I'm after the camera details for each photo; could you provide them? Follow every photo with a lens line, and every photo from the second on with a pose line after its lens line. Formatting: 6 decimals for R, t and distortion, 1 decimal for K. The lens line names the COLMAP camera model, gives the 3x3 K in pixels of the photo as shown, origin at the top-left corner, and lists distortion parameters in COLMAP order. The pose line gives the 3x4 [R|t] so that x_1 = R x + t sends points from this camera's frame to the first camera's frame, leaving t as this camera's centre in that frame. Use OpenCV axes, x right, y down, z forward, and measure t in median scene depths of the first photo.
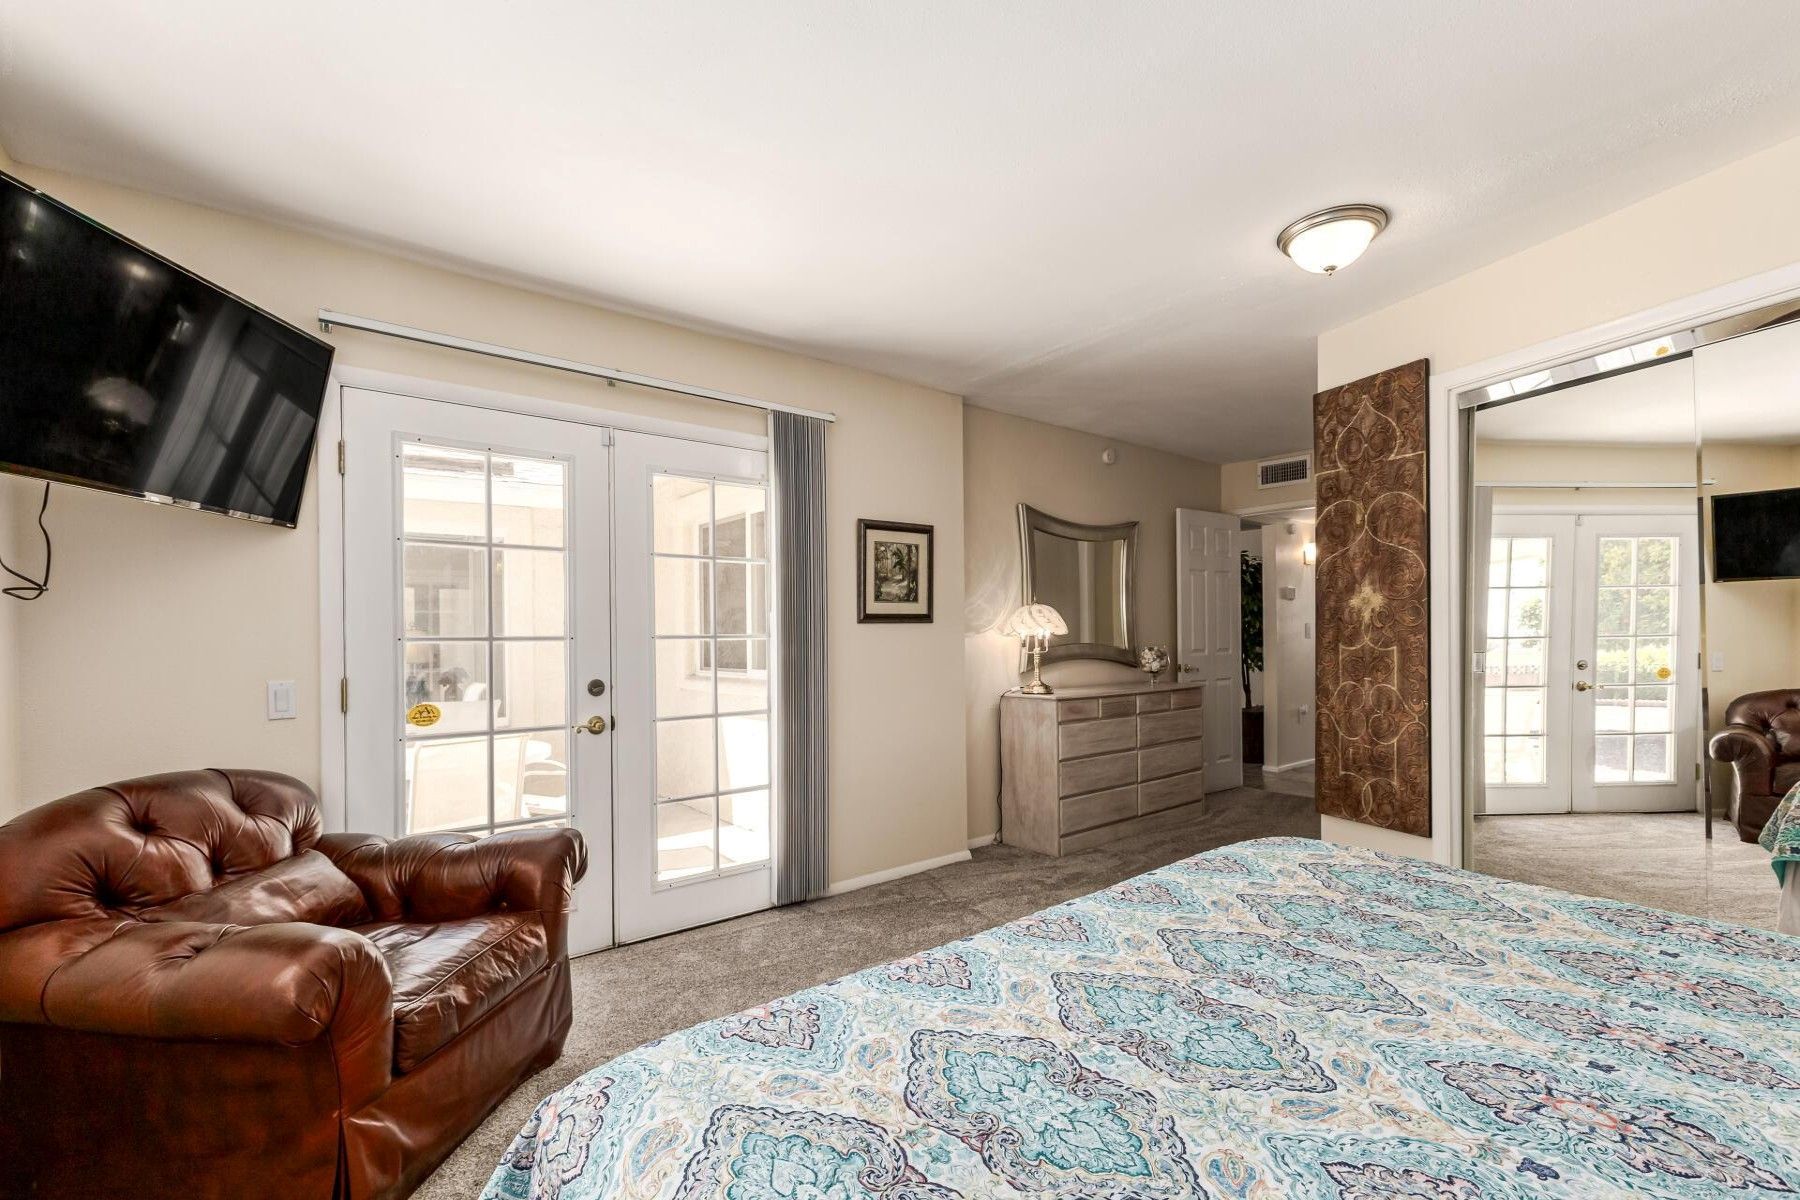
lens RADIAL K [[788.8, 0, 906.6], [0, 788.8, 633.9], [0, 0, 1]] dist [0.012560, -0.000757]
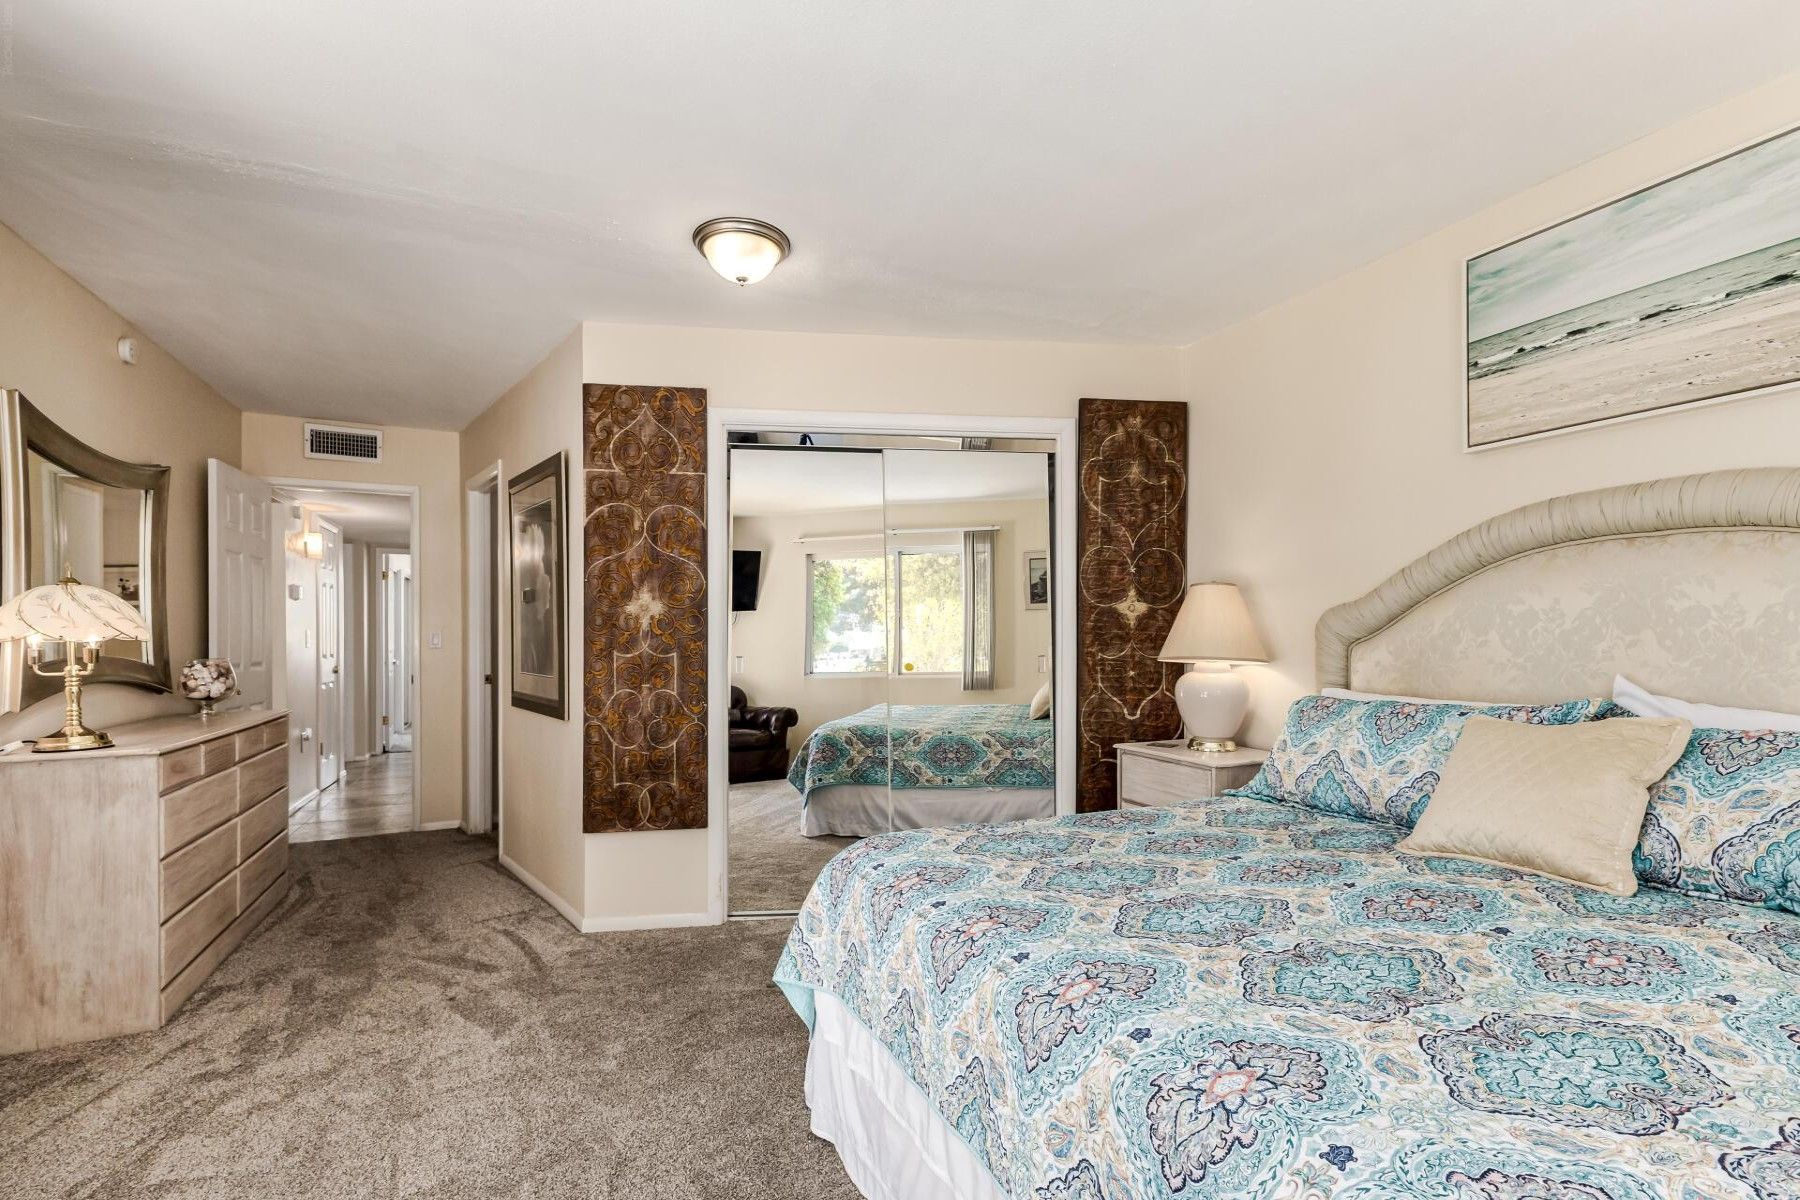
lens RADIAL K [[788.8, 0, 906.6], [0, 788.8, 633.9], [0, 0, 1]] dist [0.012560, -0.000757]
pose [[0.258037, 0.013894, 0.966035, -0.299040], [-0.000816, 0.999899, -0.014163, 0.005247], [-0.966135, 0.002867, 0.258023, 0.419924]]
